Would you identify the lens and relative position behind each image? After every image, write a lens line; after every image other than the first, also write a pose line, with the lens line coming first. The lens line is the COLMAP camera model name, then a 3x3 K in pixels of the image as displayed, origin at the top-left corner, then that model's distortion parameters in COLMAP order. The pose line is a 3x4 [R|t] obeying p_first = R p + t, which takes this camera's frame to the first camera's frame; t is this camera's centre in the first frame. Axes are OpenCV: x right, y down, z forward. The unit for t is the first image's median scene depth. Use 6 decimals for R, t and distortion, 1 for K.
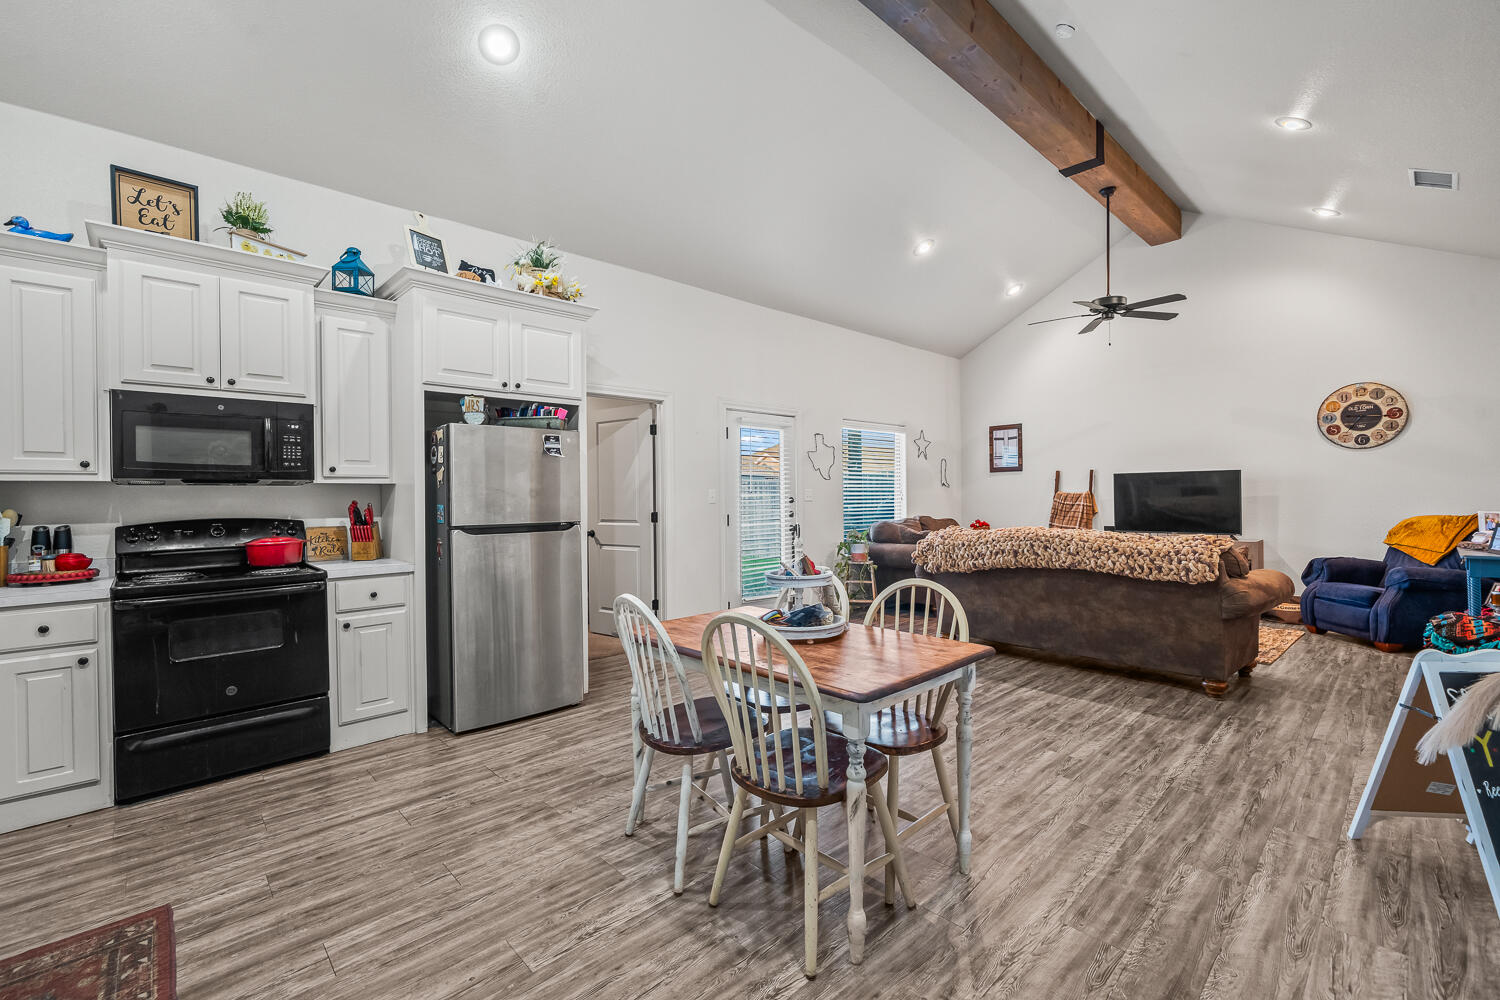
lens RADIAL K [[638.0, 0, 749.7], [0, 638.0, 494.3], [0, 0, 1]] dist [0.000287, 0.000211]
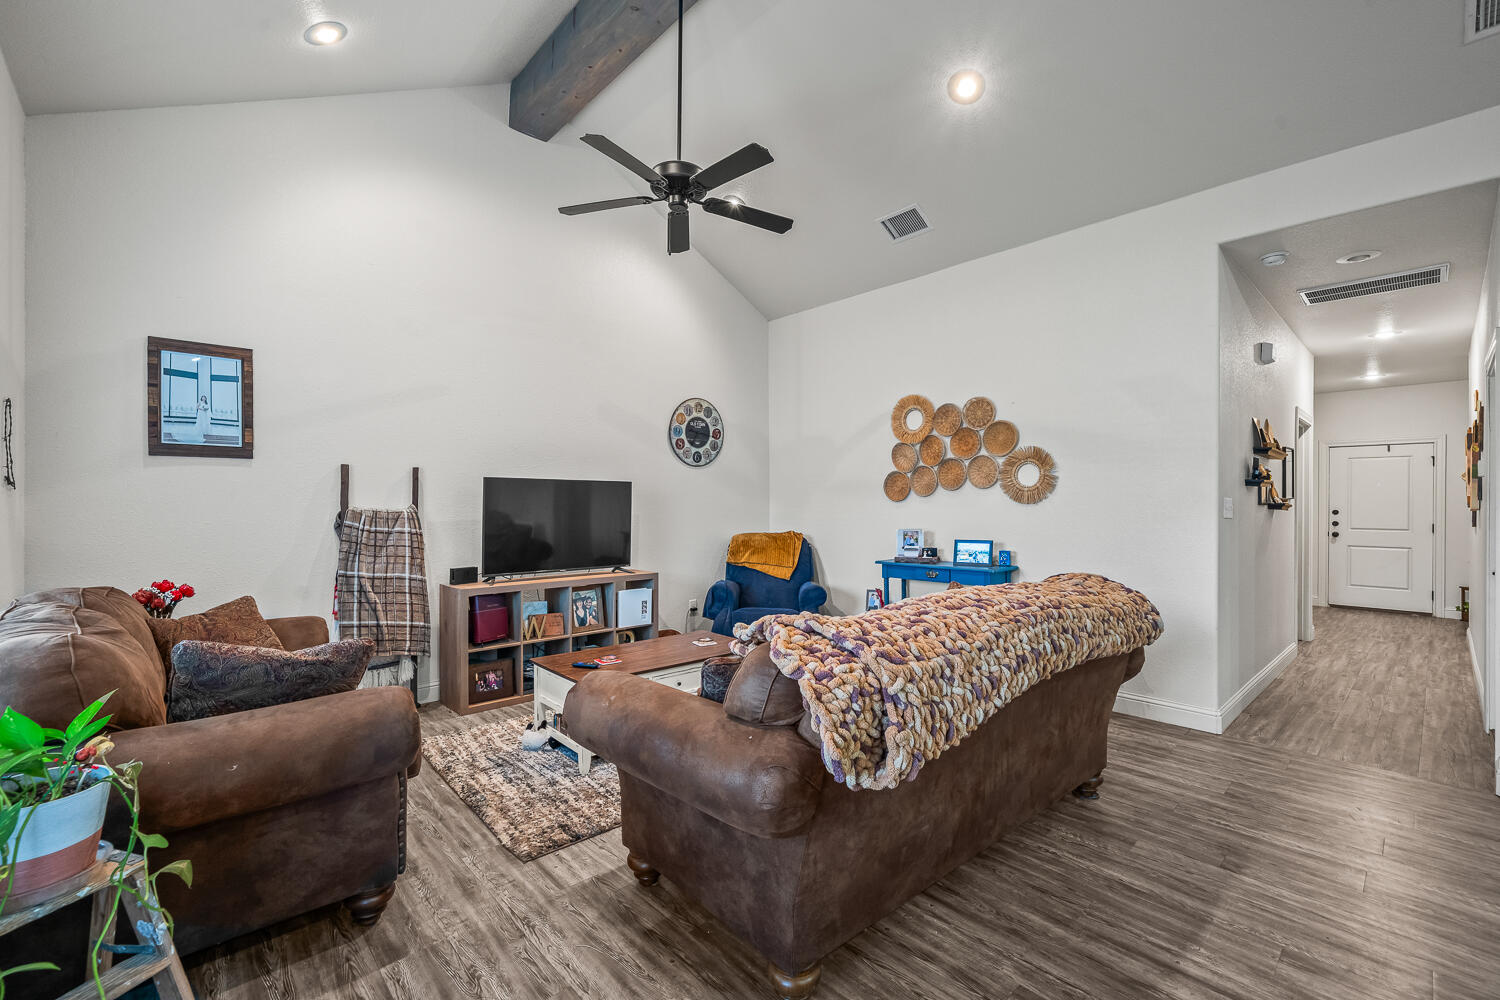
lens RADIAL K [[636.1, 0, 745.1], [0, 636.1, 503.7], [0, 0, 1]] dist [-0.001352, -0.000022]
pose [[0.013266, 0.014192, 0.999811, -0.004837], [-0.005189, 0.999887, -0.014125, -0.001716], [-0.999899, -0.005001, 0.013339, 0.986137]]
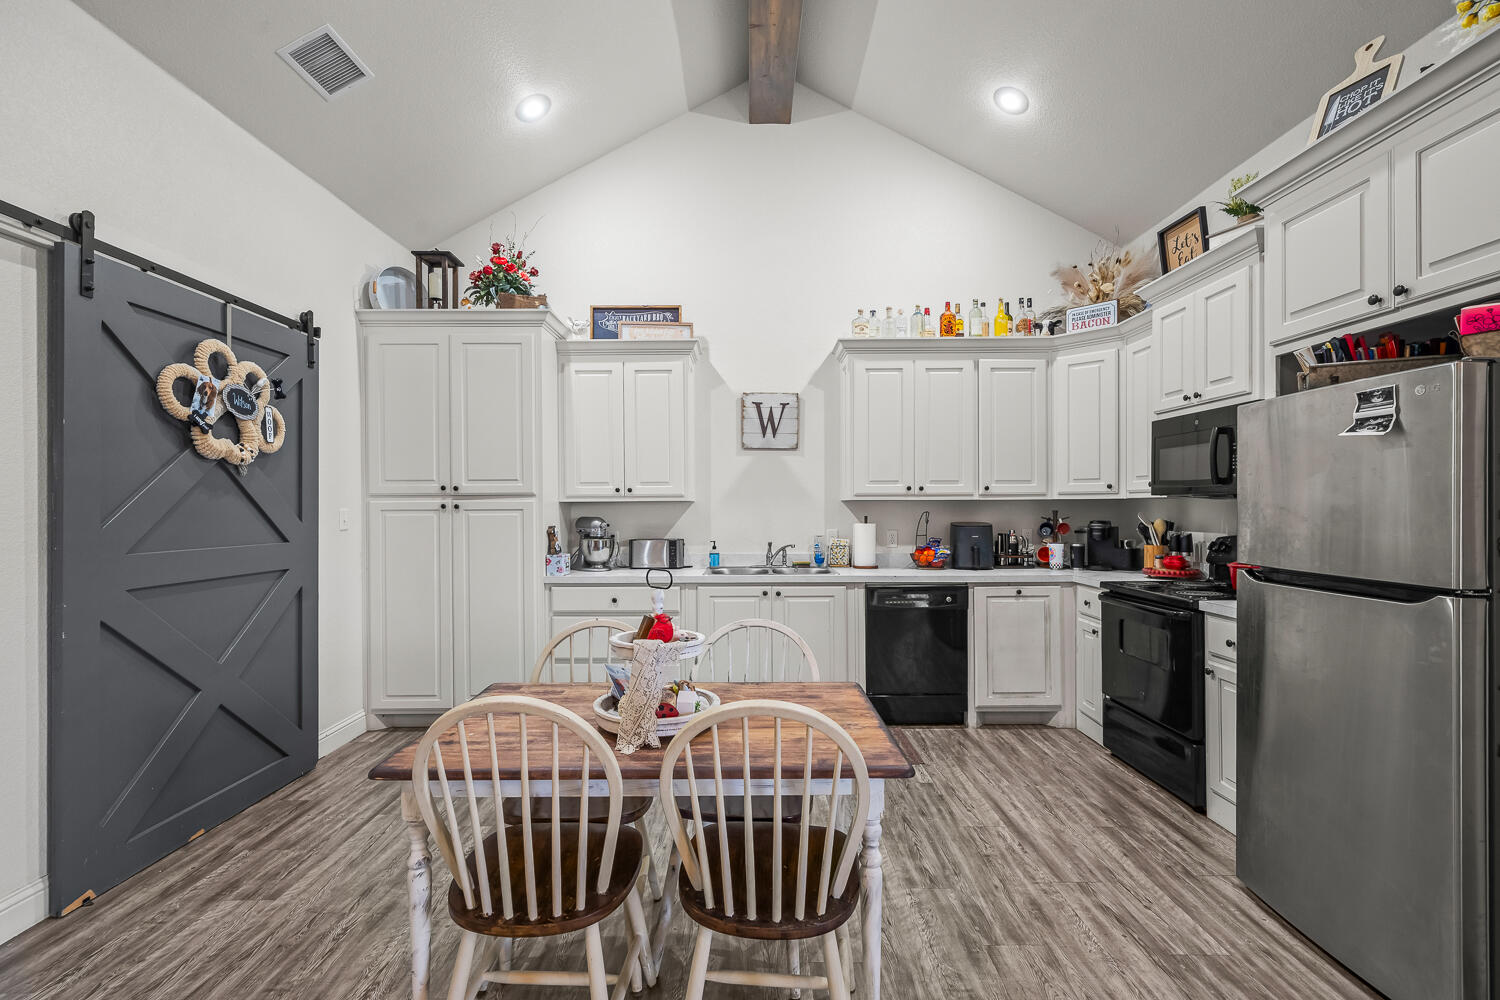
lens RADIAL K [[677.9, 0, 749.3], [0, 677.9, 509.8], [0, 0, 1]] dist [0.001626, 0.000166]
pose [[-0.689108, 0.017601, -0.724445, 0.240480], [0.012939, 0.999844, 0.011985, -0.012096], [0.724543, -0.001115, -0.689228, 0.696398]]
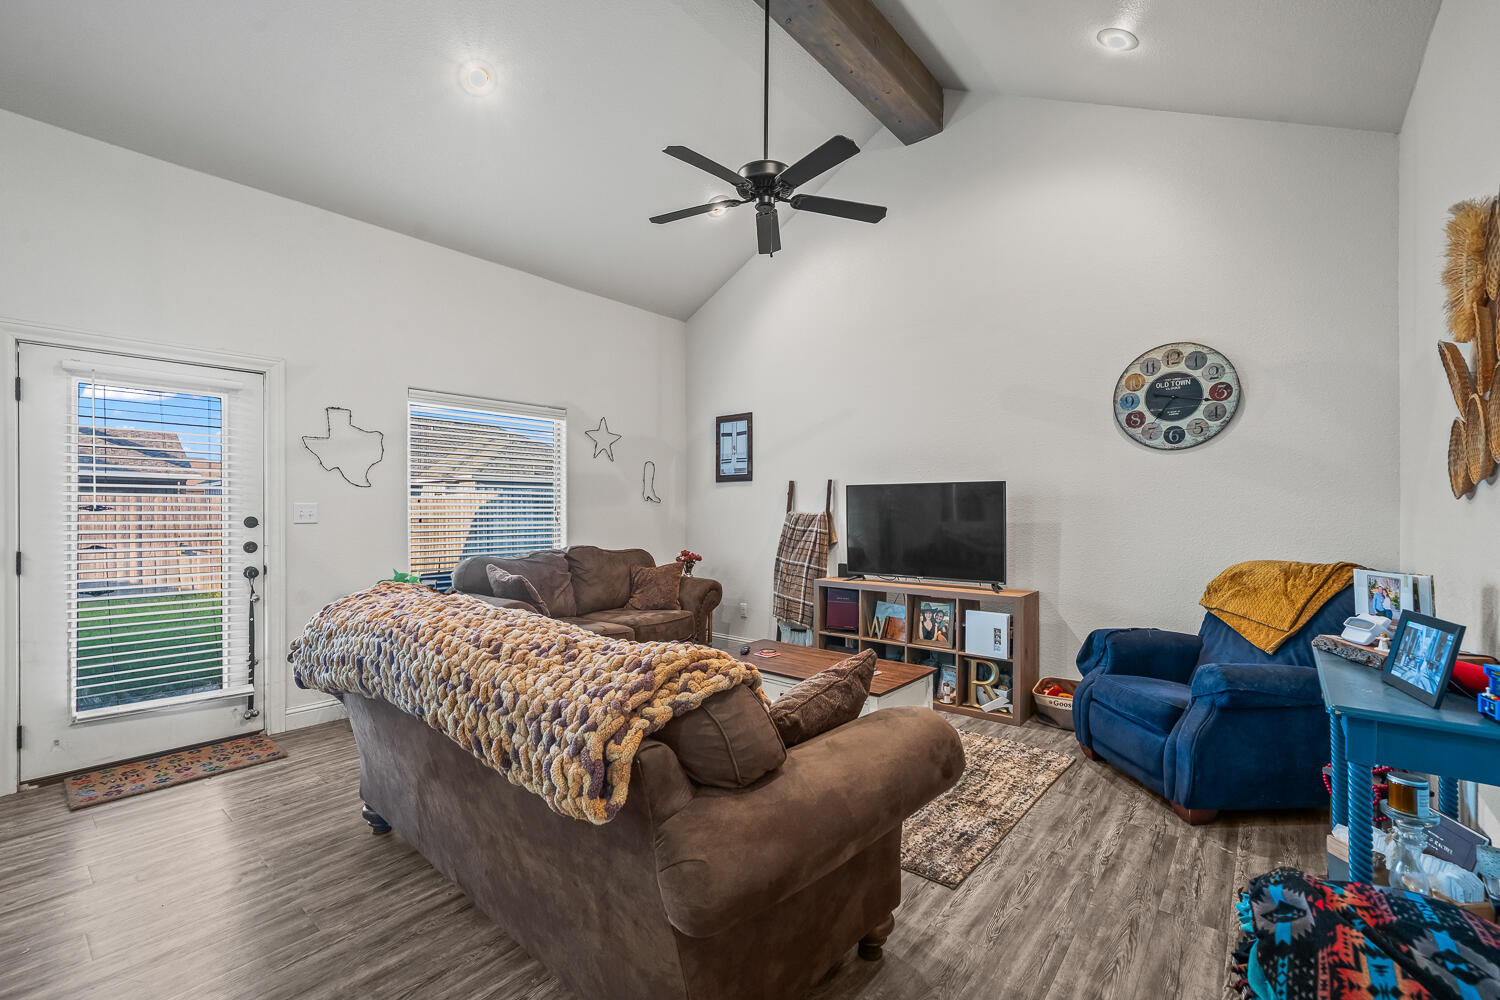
lens RADIAL K [[634.6, 0, 746.6], [0, 634.6, 510.4], [0, 0, 1]] dist [-0.002510, -0.000126]
pose [[0.992893, 0.011629, 0.118441, 0.510283], [-0.012210, 0.999917, 0.004173, -0.010442], [-0.118382, -0.005590, 0.992952, 0.469664]]
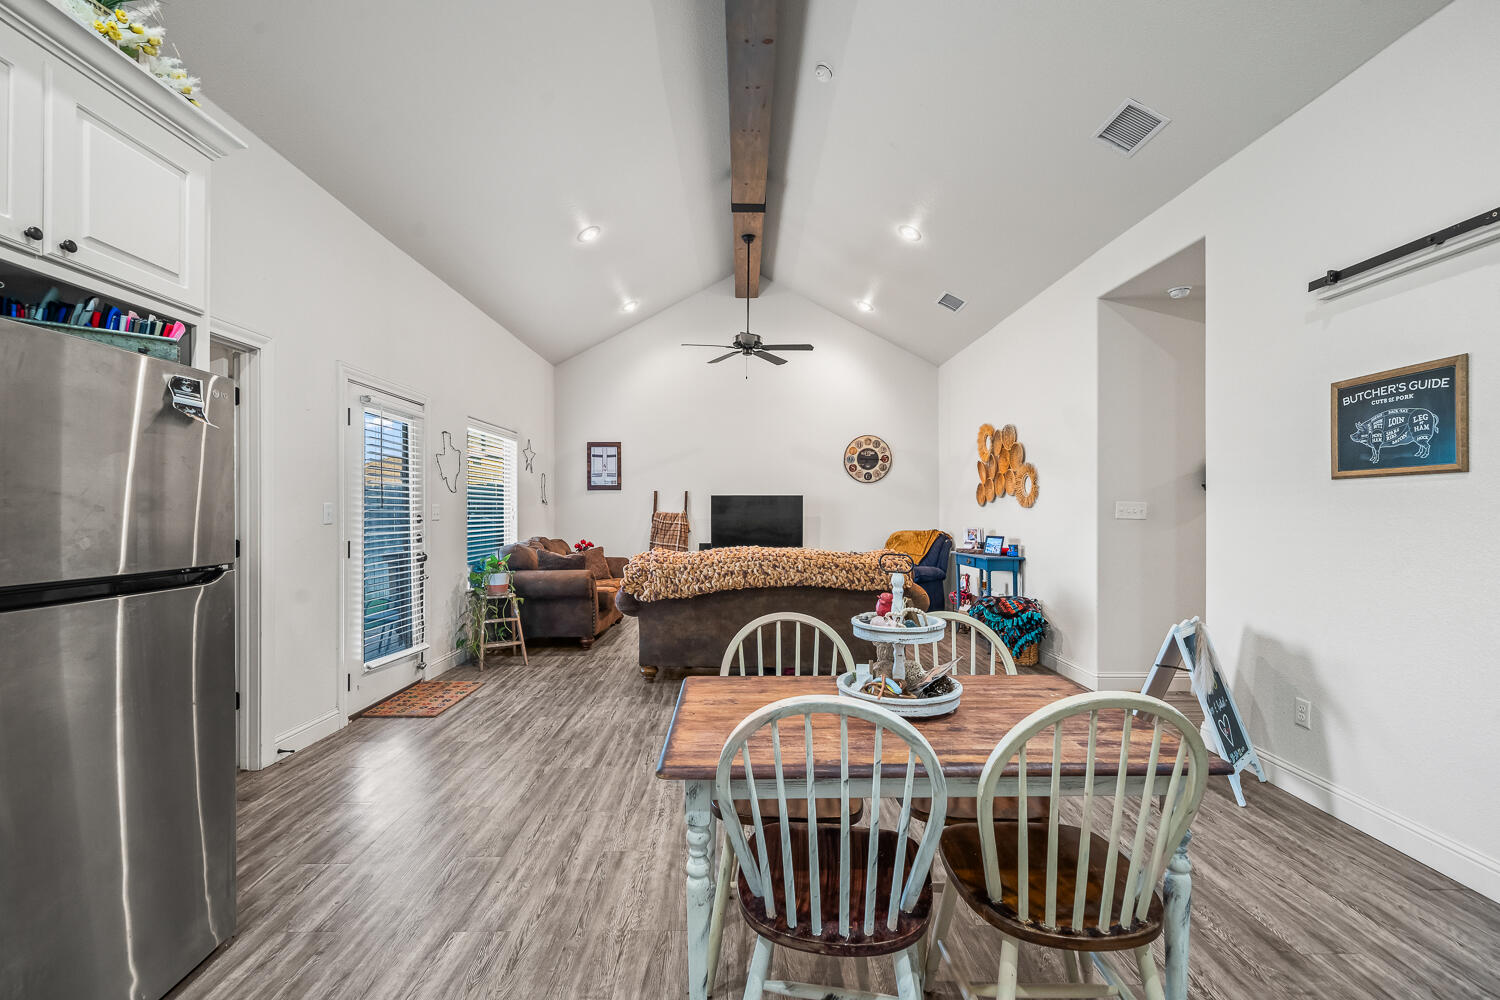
lens RADIAL K [[637.8, 0, 743.6], [0, 637.8, 510.7], [0, 0, 1]] dist [-0.005166, 0.000026]
pose [[0.681597, 0.011754, 0.731633, -0.254464], [-0.009936, 0.999927, -0.006808, 0.001182], [-0.731660, -0.002629, 0.681665, 0.274182]]
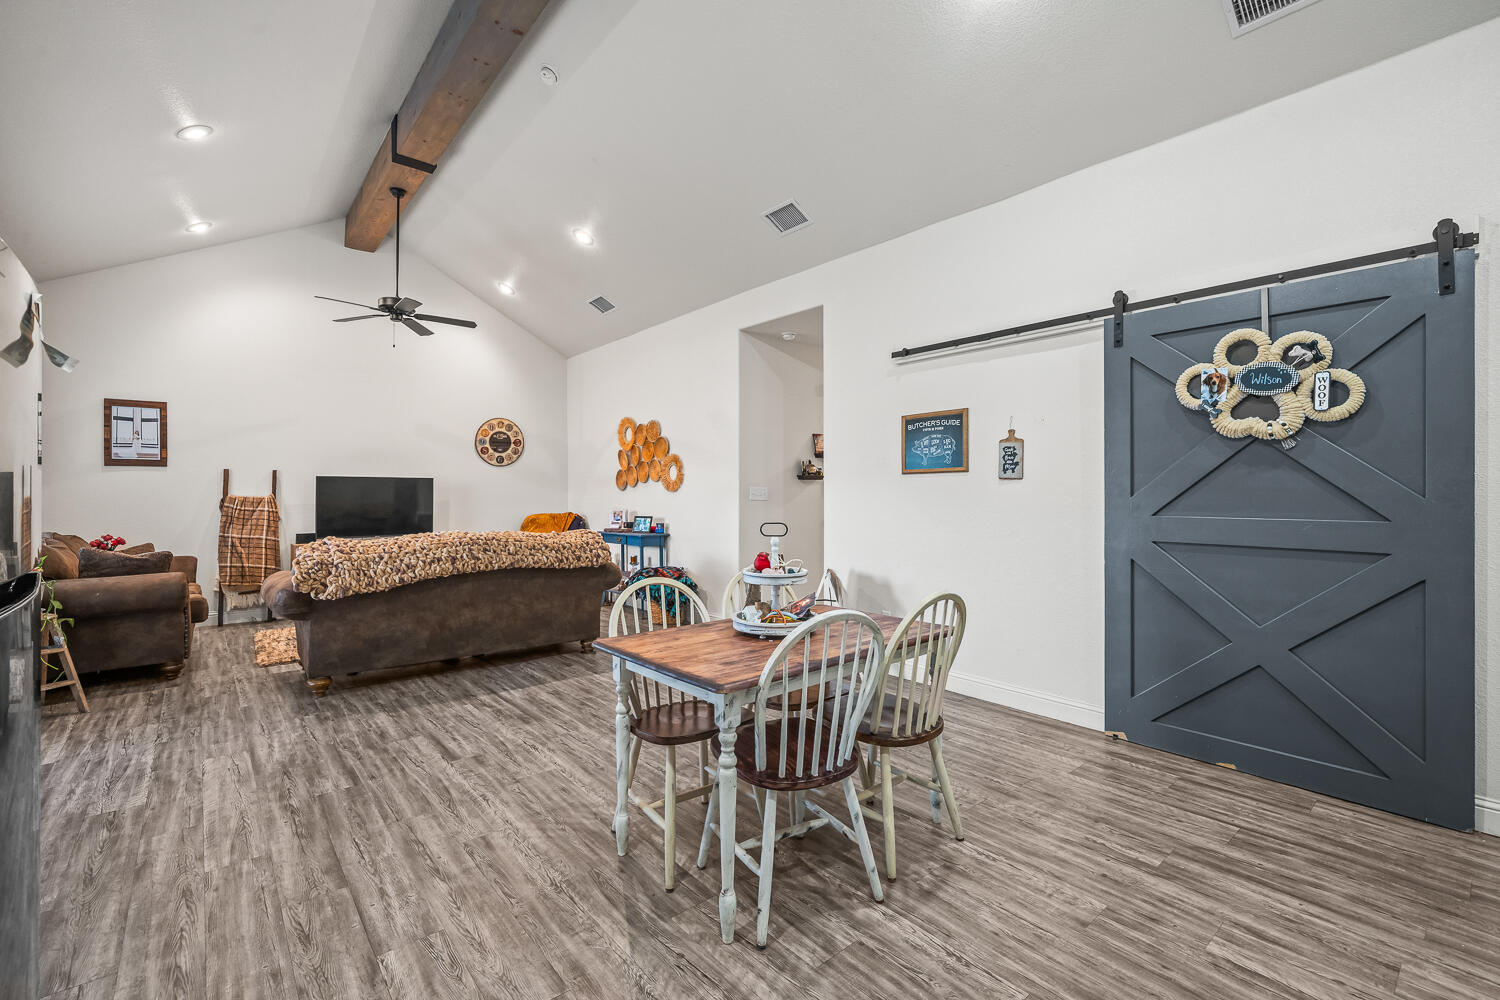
lens RADIAL K [[648.2, 0, 739.3], [0, 648.2, 490.8], [0, 0, 1]] dist [-0.000724, 0.000094]
pose [[0.063860, 0.018716, 0.997783, -0.422911], [-0.002522, 0.999824, -0.018593, 0.006111], [-0.997956, -0.001329, 0.063896, 0.431603]]
